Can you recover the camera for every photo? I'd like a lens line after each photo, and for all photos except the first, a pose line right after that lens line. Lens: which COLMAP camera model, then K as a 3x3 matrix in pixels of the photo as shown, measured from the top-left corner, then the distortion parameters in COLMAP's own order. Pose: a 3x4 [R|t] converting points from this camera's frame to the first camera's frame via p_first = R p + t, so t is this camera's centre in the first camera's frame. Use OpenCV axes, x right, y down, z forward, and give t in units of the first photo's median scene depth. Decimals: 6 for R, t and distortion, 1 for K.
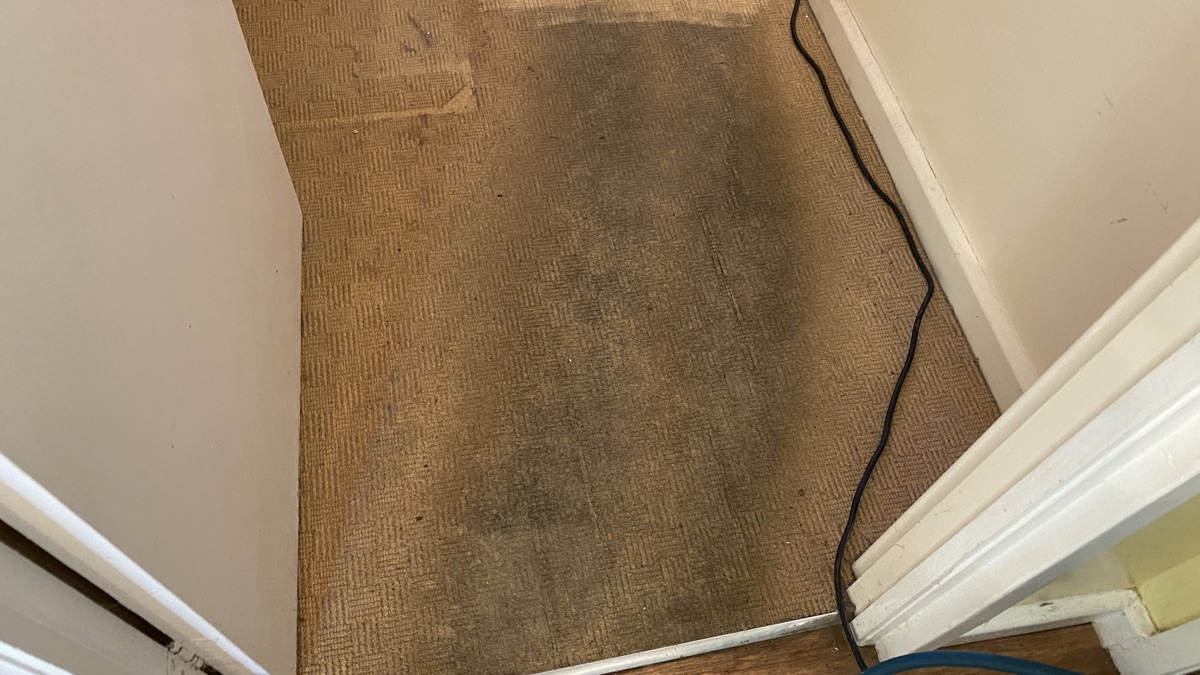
lens RADIAL K [[934.4, 0, 600.0], [0, 934.4, 337.5], [0, 0, 1]] dist [0.032268, -0.001062]
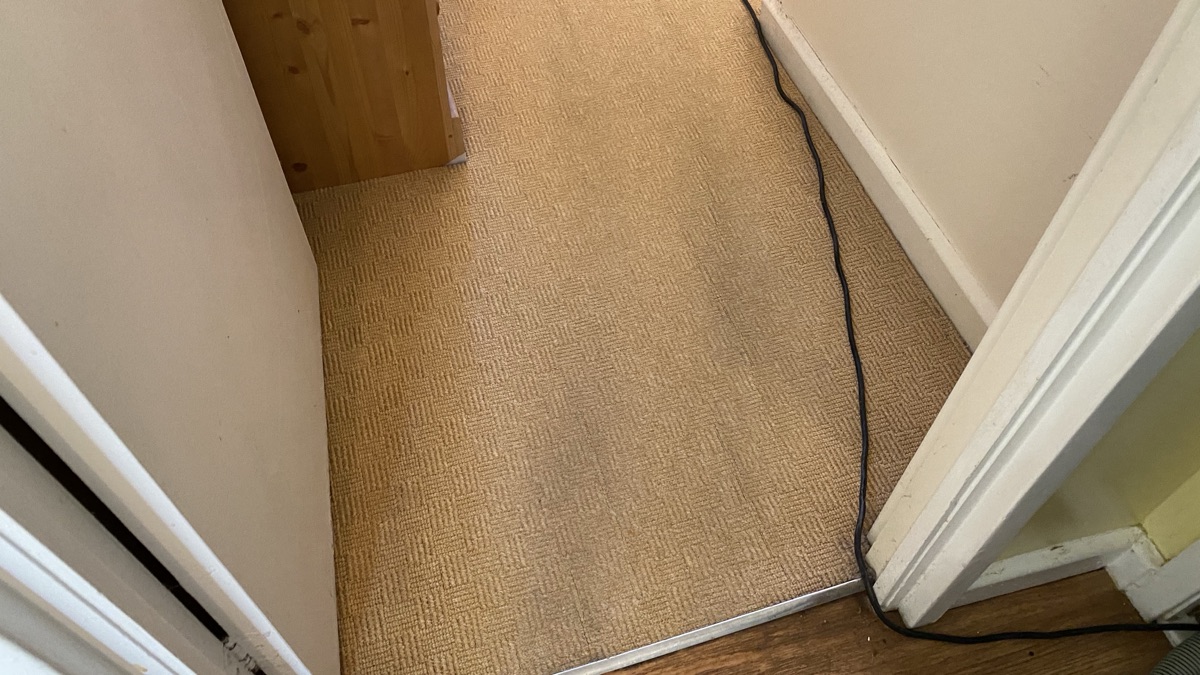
lens RADIAL K [[934.4, 0, 600.0], [0, 934.4, 337.5], [0, 0, 1]] dist [0.032268, -0.001062]
pose [[0.994658, -0.102961, 0.007331, -0.009424], [0.103202, 0.990556, -0.090272, 0.090368], [0.002032, 0.090547, 0.995890, -0.051234]]
